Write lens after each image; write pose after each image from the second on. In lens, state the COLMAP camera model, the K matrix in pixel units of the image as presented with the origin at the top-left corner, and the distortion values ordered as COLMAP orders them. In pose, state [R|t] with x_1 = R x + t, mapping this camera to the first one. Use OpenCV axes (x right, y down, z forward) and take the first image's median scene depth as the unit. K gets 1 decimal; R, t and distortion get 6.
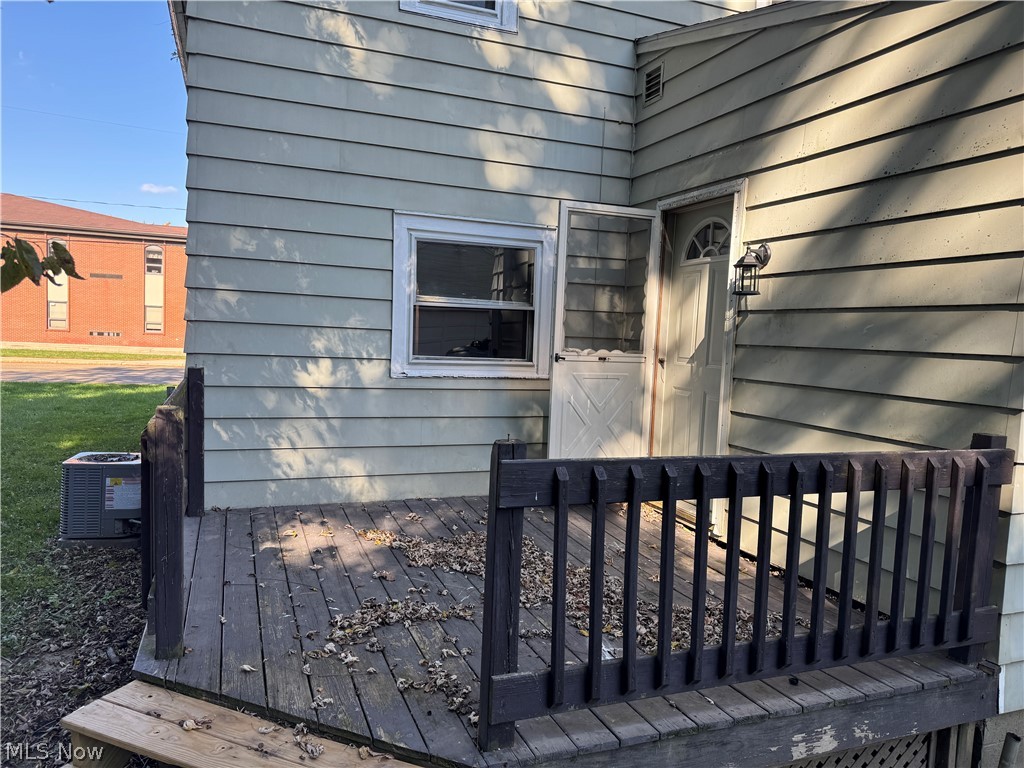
lens RADIAL K [[730.3, 0, 518.6], [0, 730.3, 381.8], [0, 0, 1]] dist [0.033966, -0.000625]
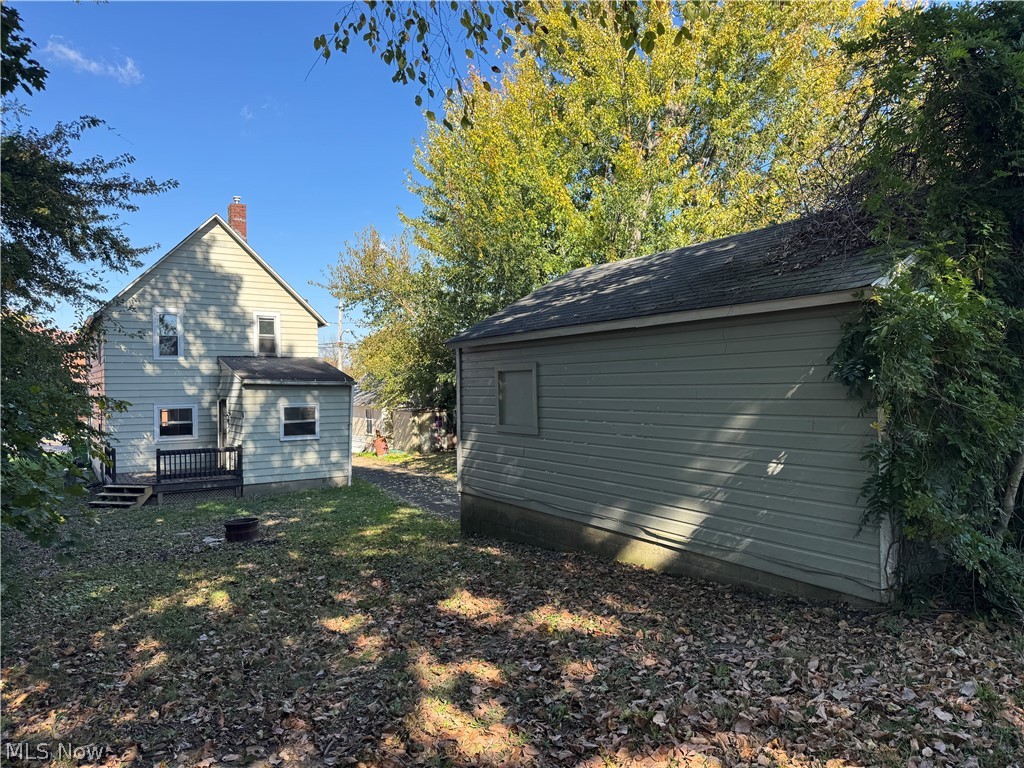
lens RADIAL K [[730.3, 0, 505.3], [0, 730.3, 387.6], [0, 0, 1]] dist [0.033966, -0.000625]
pose [[0.989316, -0.048925, 0.137332, 1.280631], [0.055282, 0.997550, -0.042861, -0.019712], [-0.134898, 0.049995, 0.989597, -3.660959]]
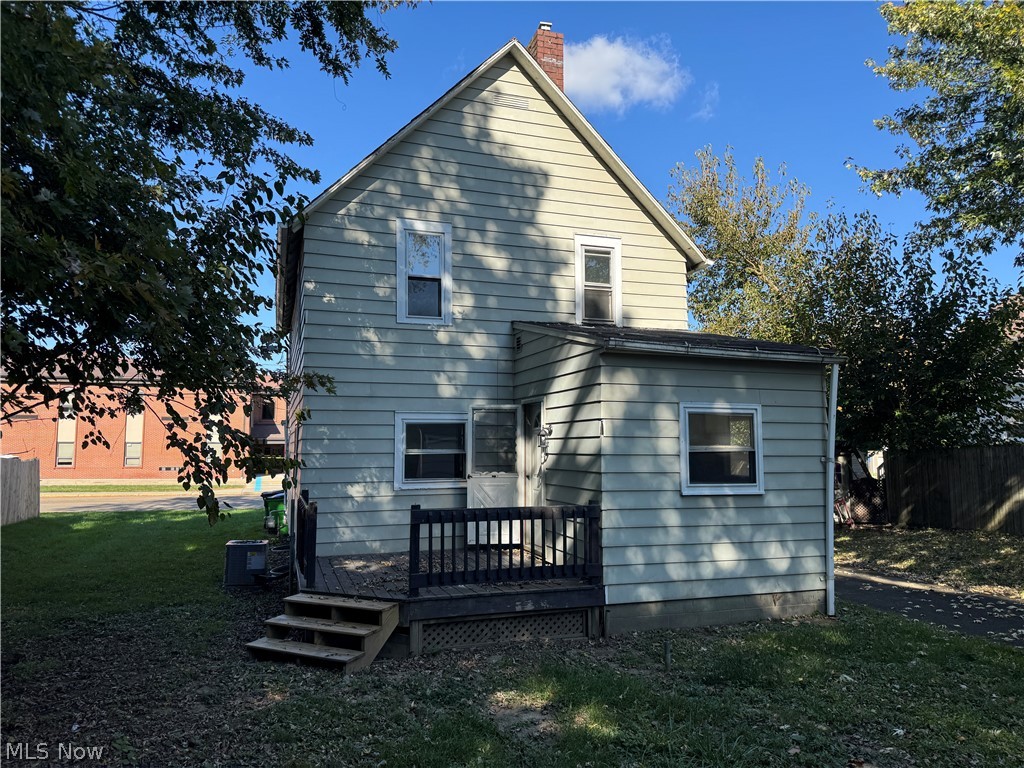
lens RADIAL K [[730.3, 0, 508.6], [0, 730.3, 384.3], [0, 0, 1]] dist [0.033966, -0.000625]
pose [[0.997394, -0.042079, -0.058606, 0.282222], [0.032286, 0.986749, -0.159010, 0.037669], [0.064520, 0.156703, 0.985536, -1.064753]]
